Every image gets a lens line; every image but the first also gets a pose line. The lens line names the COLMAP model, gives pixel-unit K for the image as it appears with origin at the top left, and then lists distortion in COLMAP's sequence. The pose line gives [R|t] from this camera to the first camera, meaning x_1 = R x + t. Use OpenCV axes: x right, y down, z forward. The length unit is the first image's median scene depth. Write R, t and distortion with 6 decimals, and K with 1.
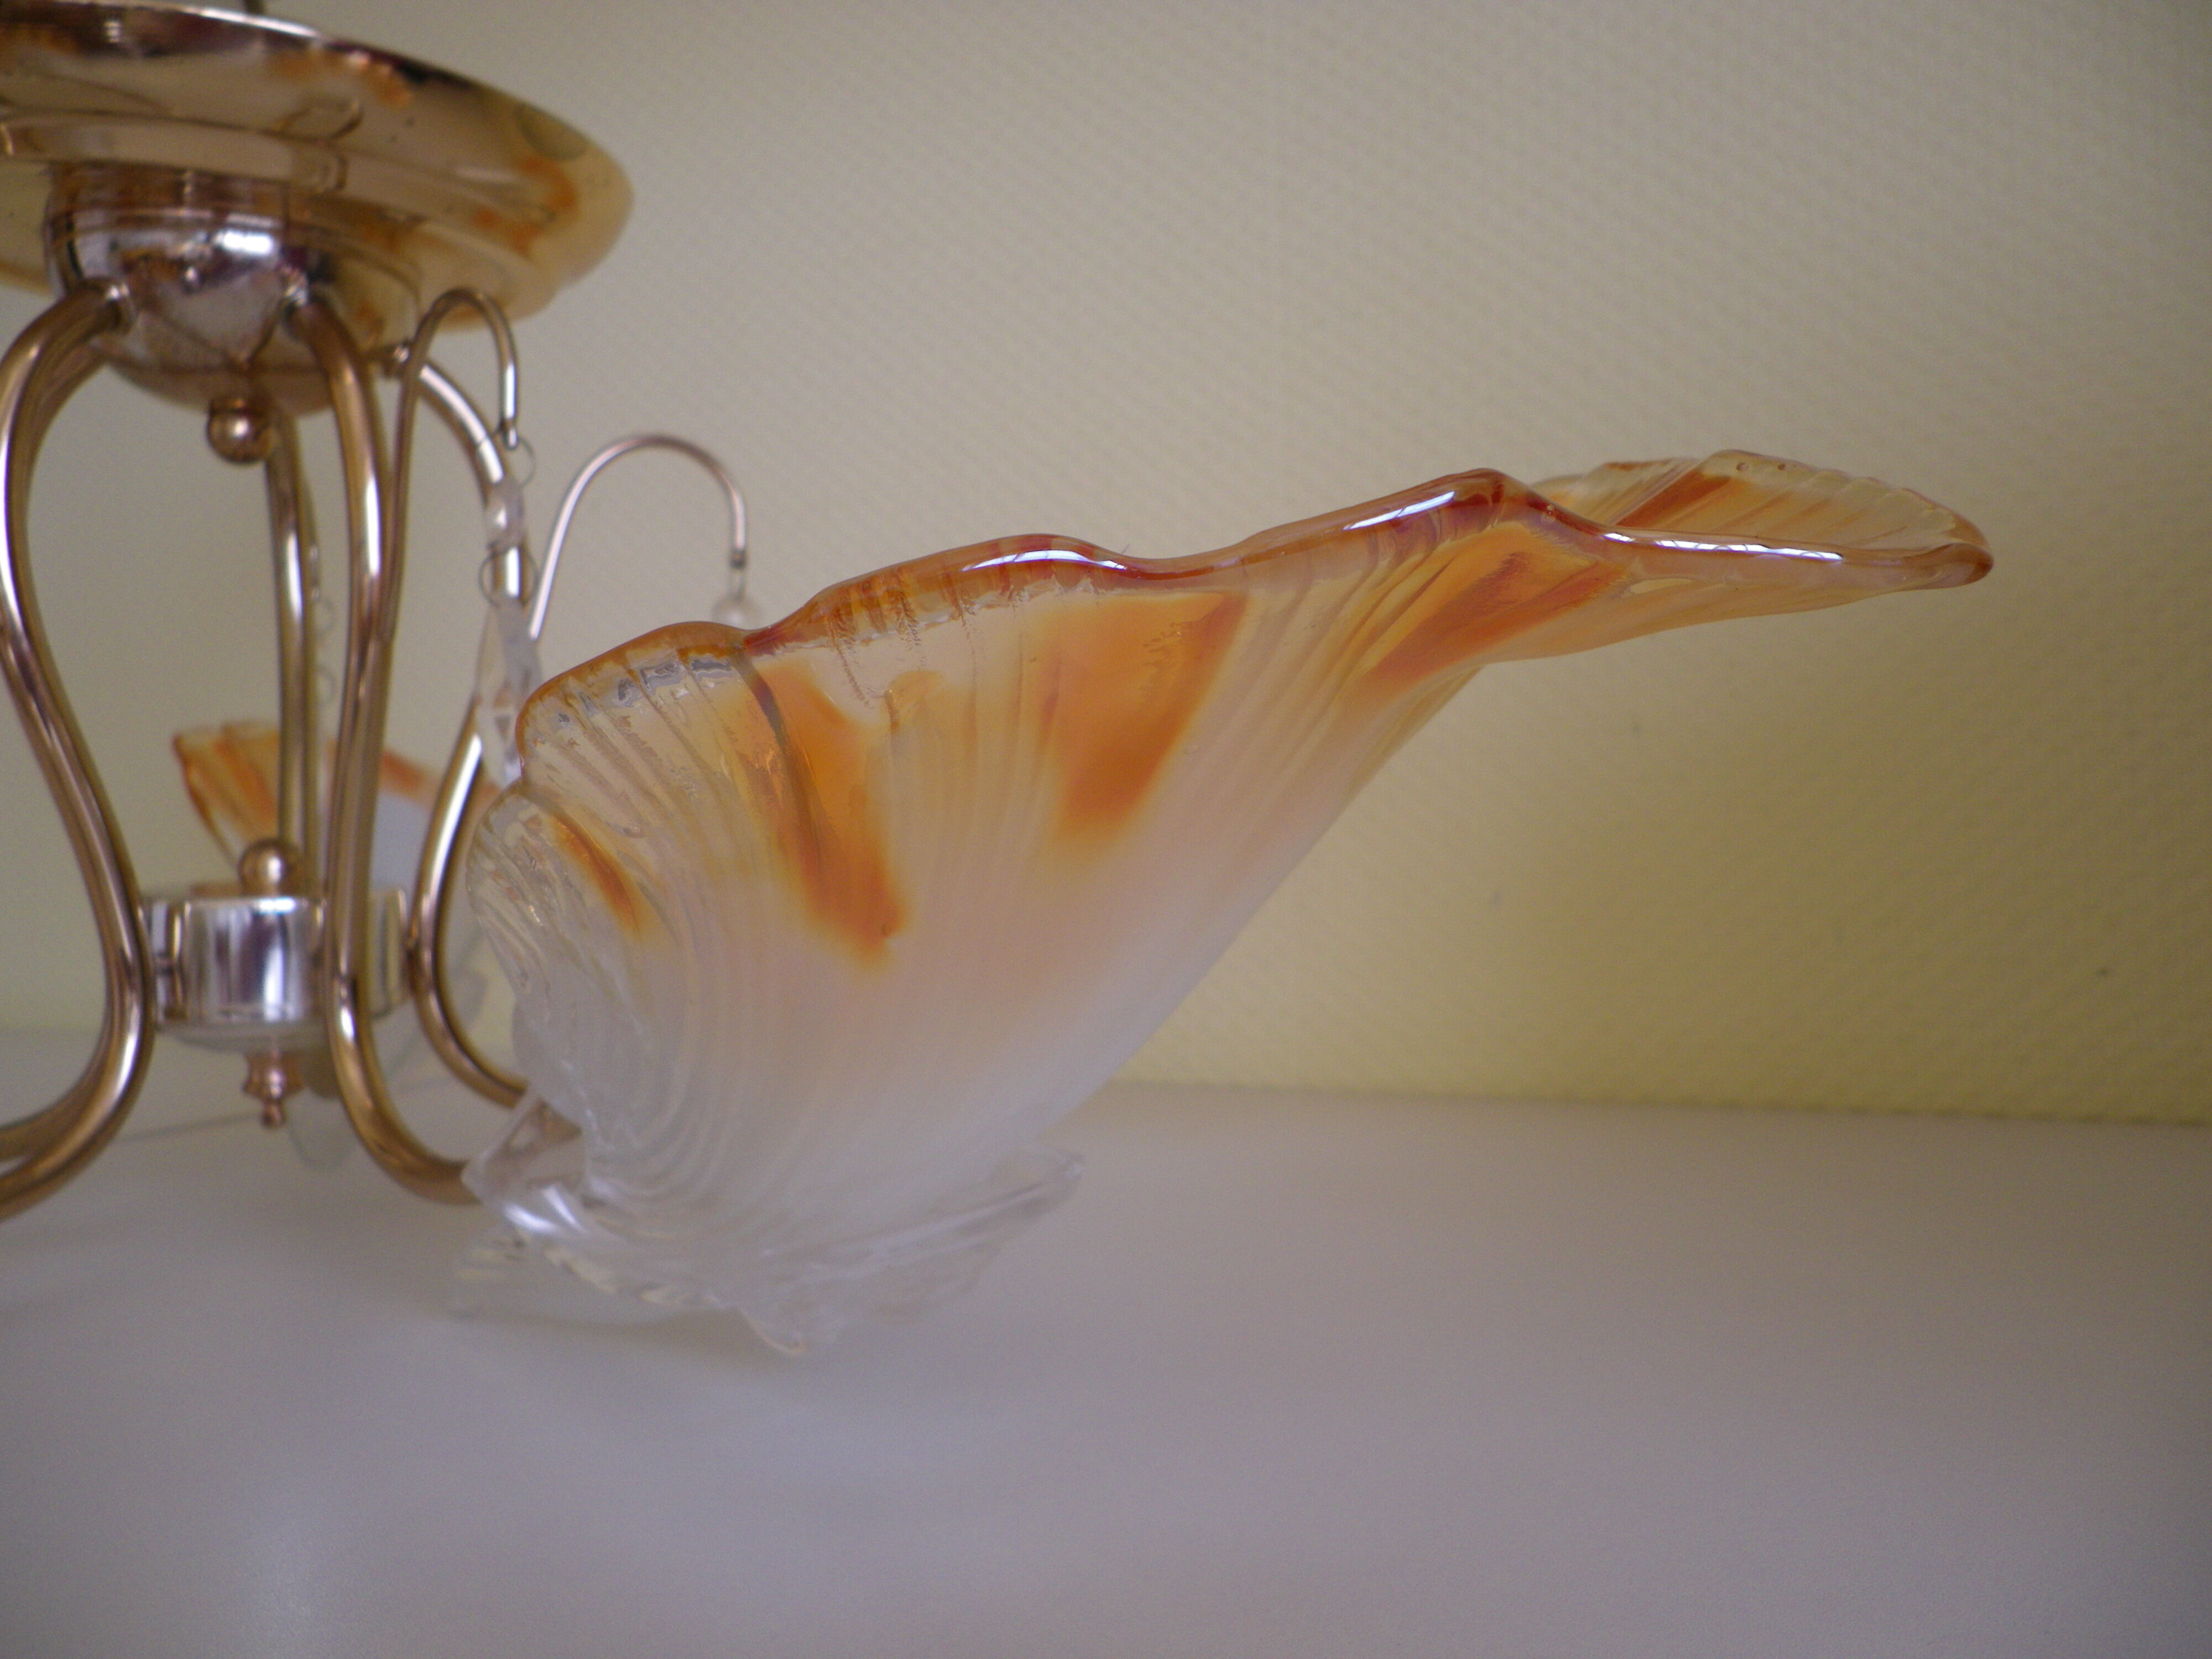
lens RADIAL K [[1679.6, 0, 1116.1], [0, 1679.6, 830.3], [0, 0, 1]] dist [-0.004399, -0.001553]
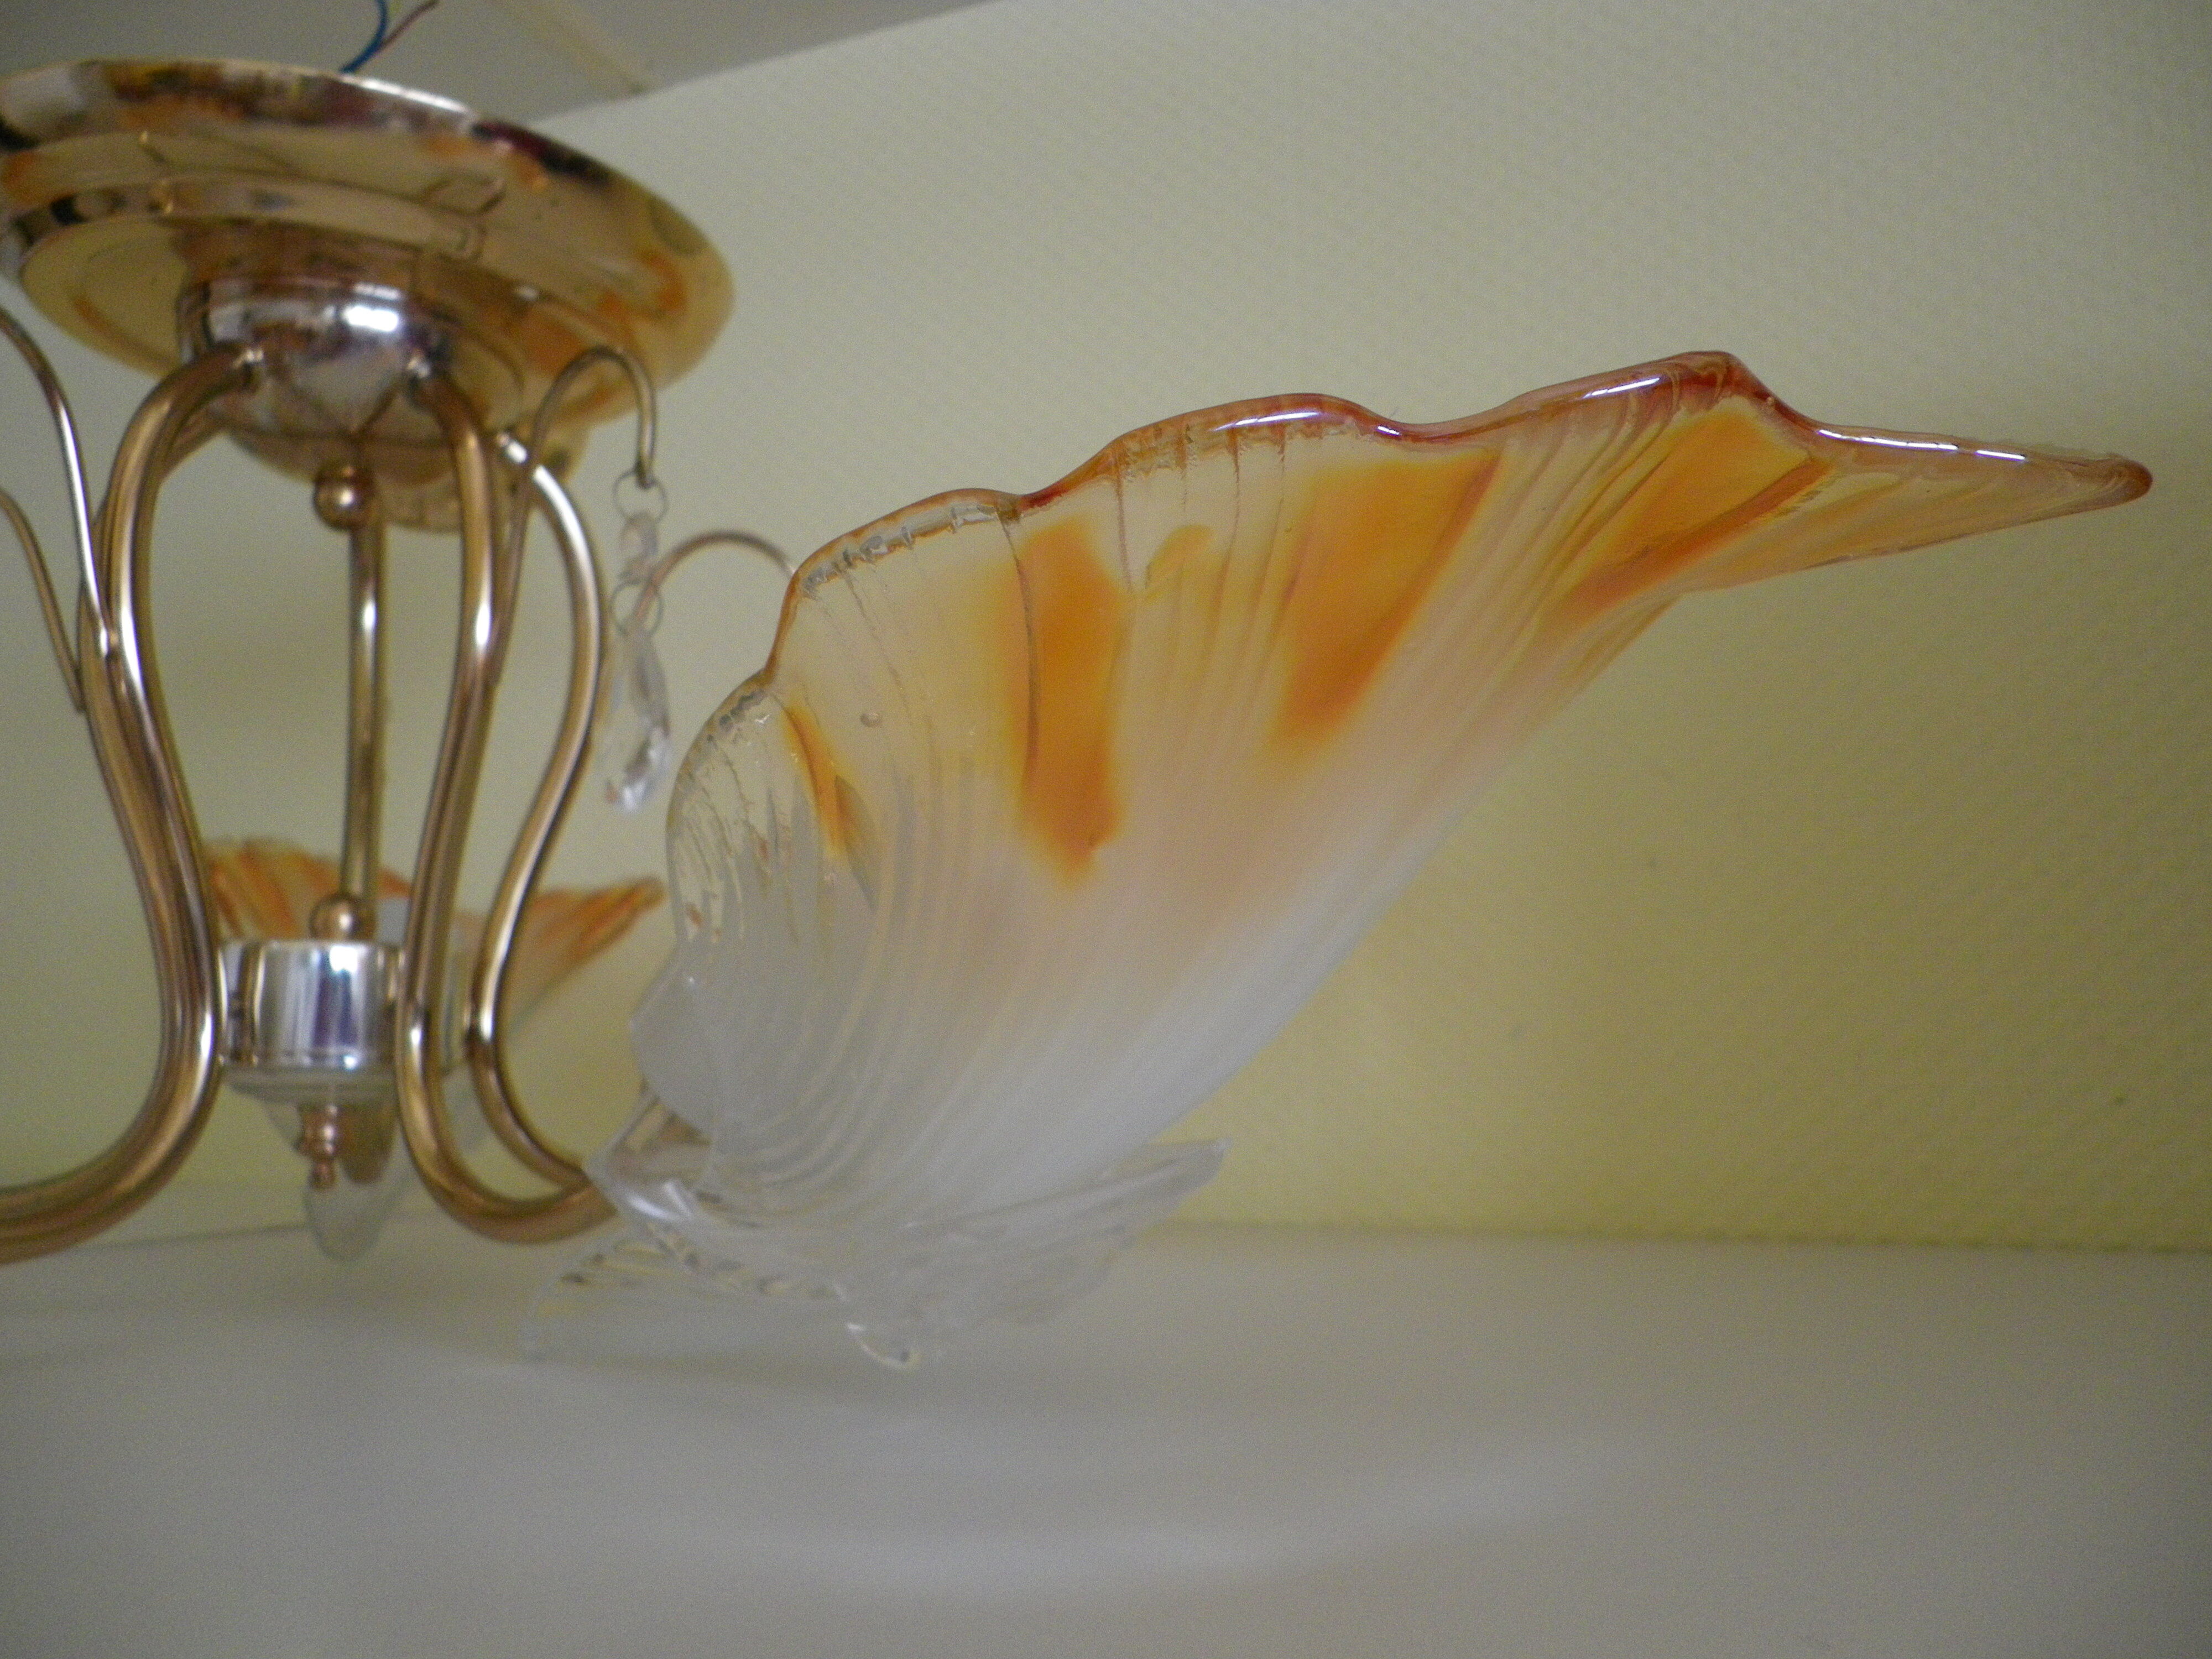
lens RADIAL K [[1679.6, 0, 1097.4], [0, 1679.6, 843.4], [0, 0, 1]] dist [-0.004399, -0.001553]
pose [[0.999215, 0.022522, 0.032578, -0.093710], [-0.017710, 0.989834, -0.141120, 0.116647], [-0.035425, 0.140433, 0.989456, -0.010344]]
